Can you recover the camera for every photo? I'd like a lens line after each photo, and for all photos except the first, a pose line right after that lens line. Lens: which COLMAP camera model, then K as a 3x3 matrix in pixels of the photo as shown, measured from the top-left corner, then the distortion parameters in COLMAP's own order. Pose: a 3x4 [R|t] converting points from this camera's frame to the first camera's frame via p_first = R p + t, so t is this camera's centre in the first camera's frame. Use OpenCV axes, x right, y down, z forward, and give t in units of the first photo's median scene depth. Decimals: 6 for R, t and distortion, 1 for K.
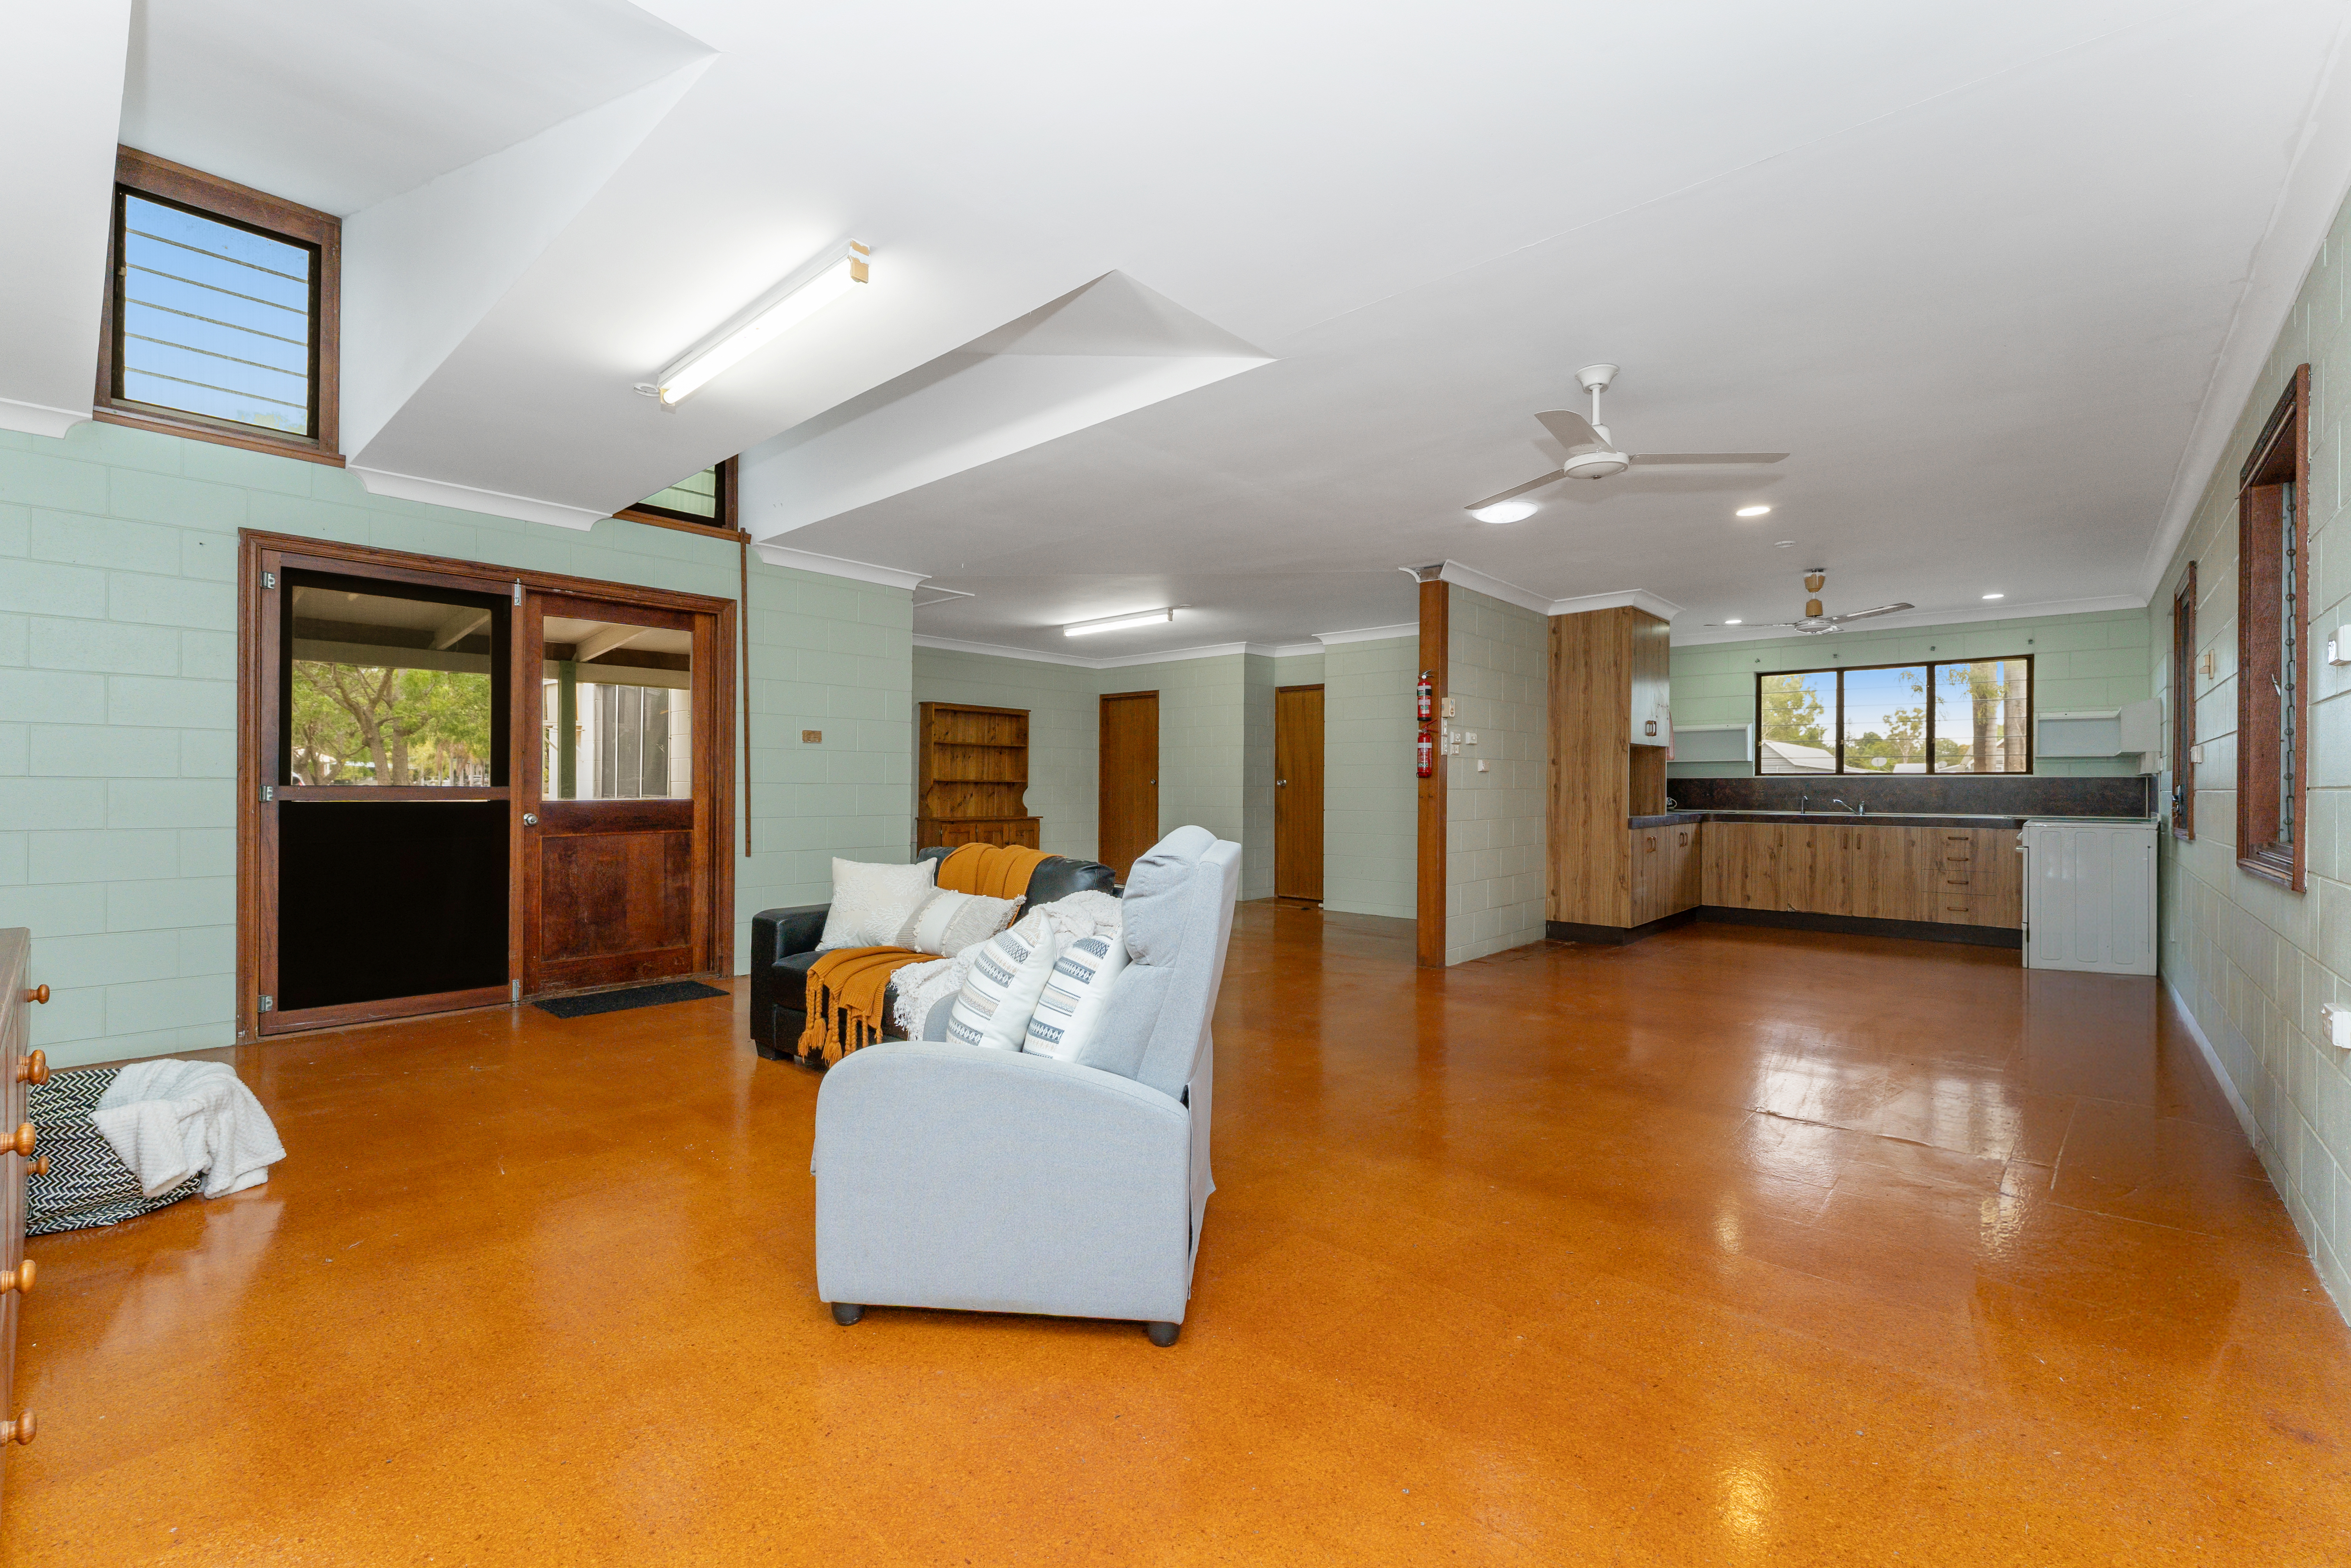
lens RADIAL K [[995.8, 0, 1157.9], [0, 995.8, 787.9], [0, 0, 1]] dist [0.002007, 0.000361]
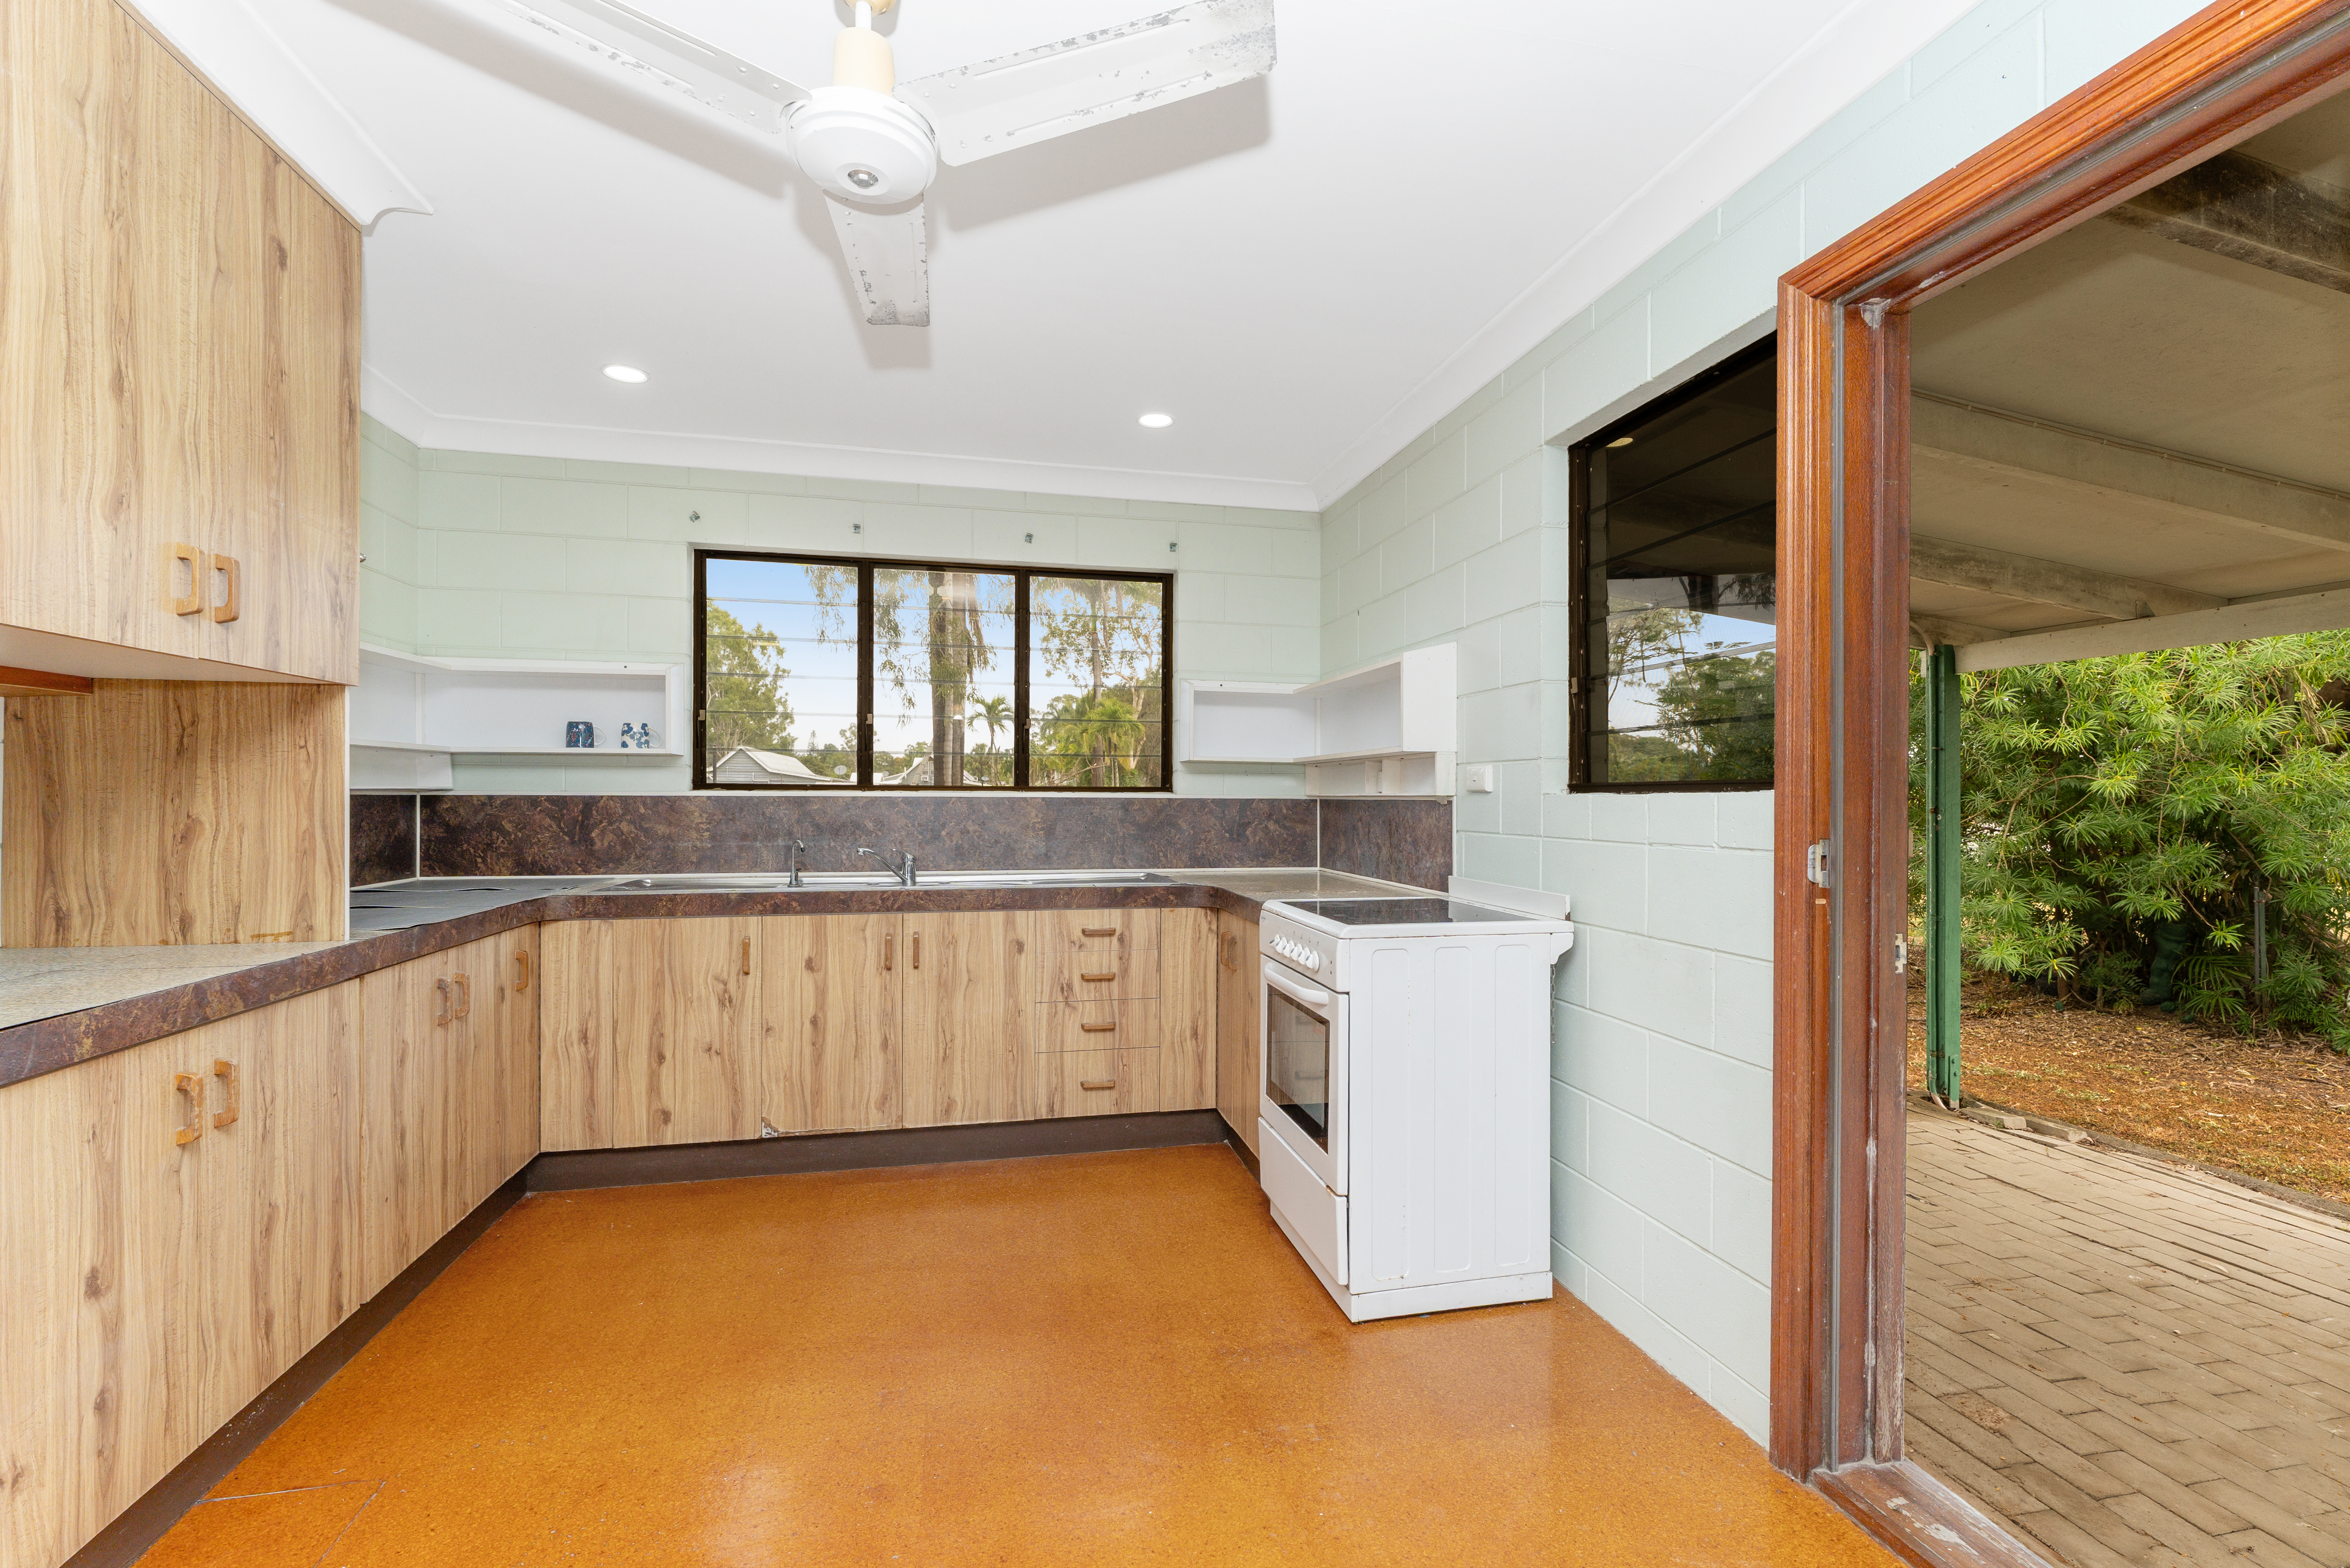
lens RADIAL K [[995.5, 0, 1189.1], [0, 995.5, 791.3], [0, 0, 1]] dist [0.002007, 0.000361]
pose [[0.566705, 0.001006, 0.823920, 0.413008], [-0.000454, 0.999999, -0.000908, -0.013184], [-0.823920, 0.000141, 0.566706, 0.653040]]
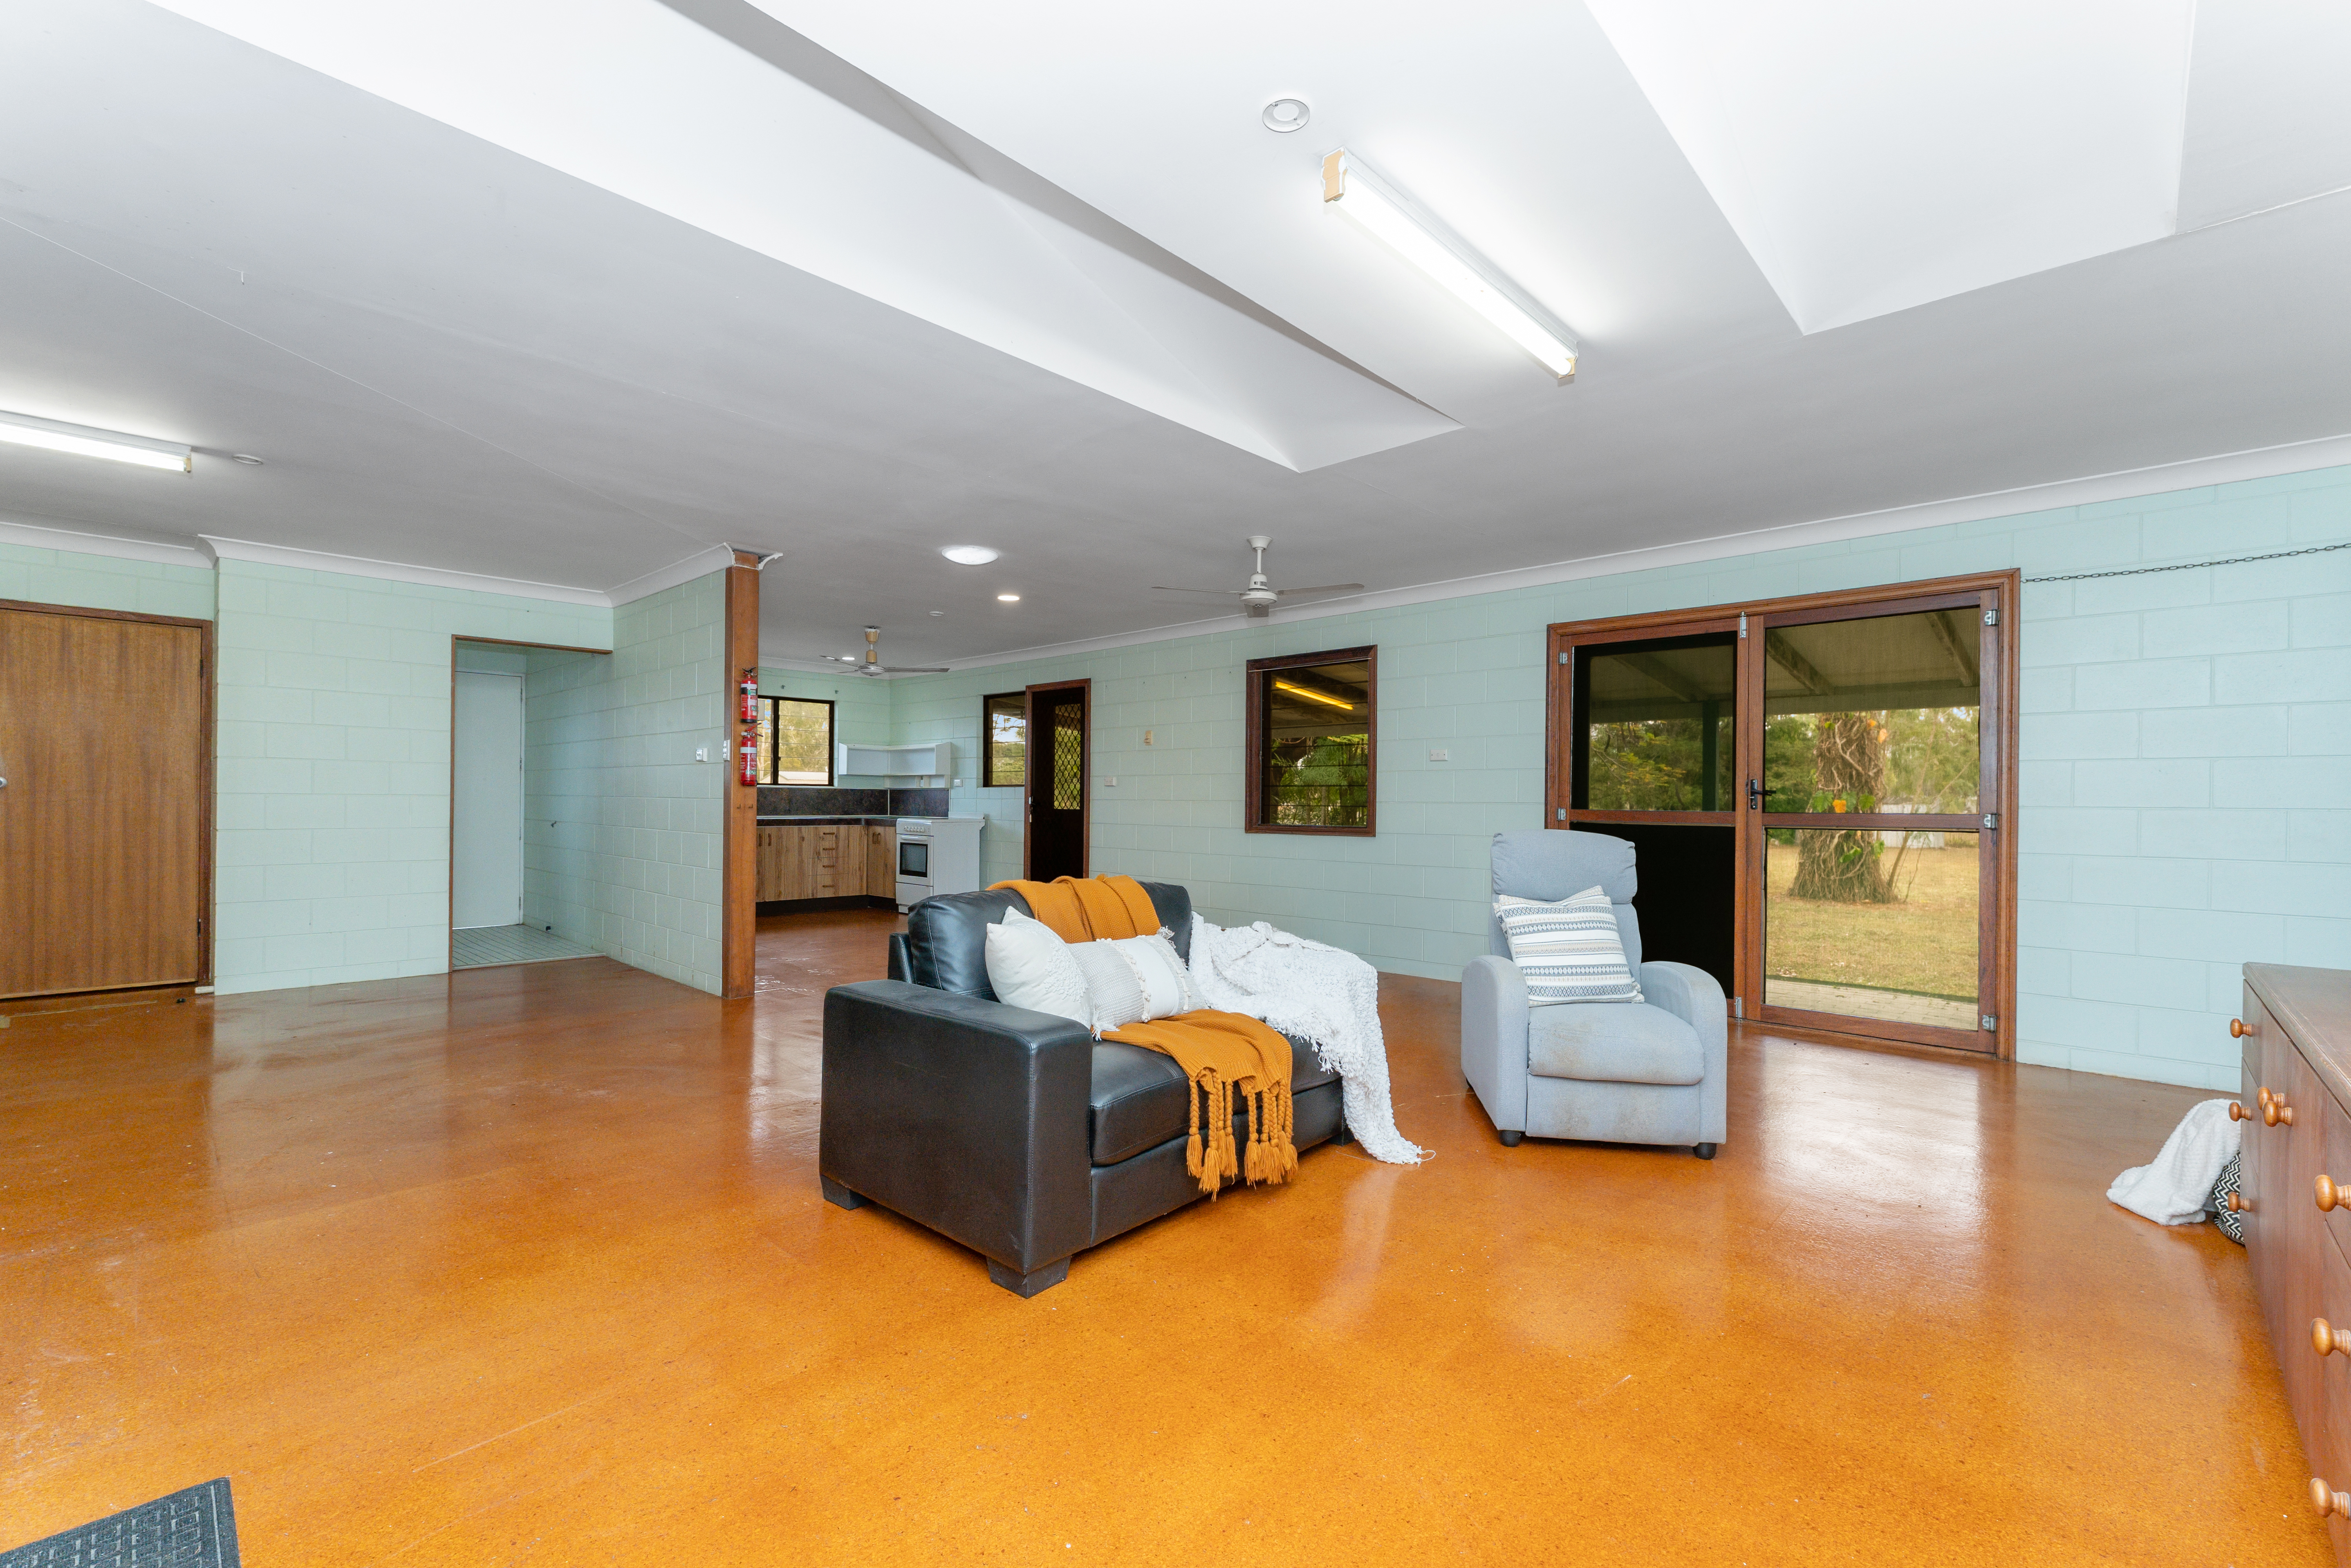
lens RADIAL K [[995.8, 0, 1182.4], [0, 995.8, 788.9], [0, 0, 1]] dist [0.002007, 0.000361]
pose [[0.005712, 0.007401, 0.999956, -0.502810], [-0.006397, 0.999952, -0.007365, -0.002217], [-0.999963, -0.006354, 0.005759, 0.479084]]
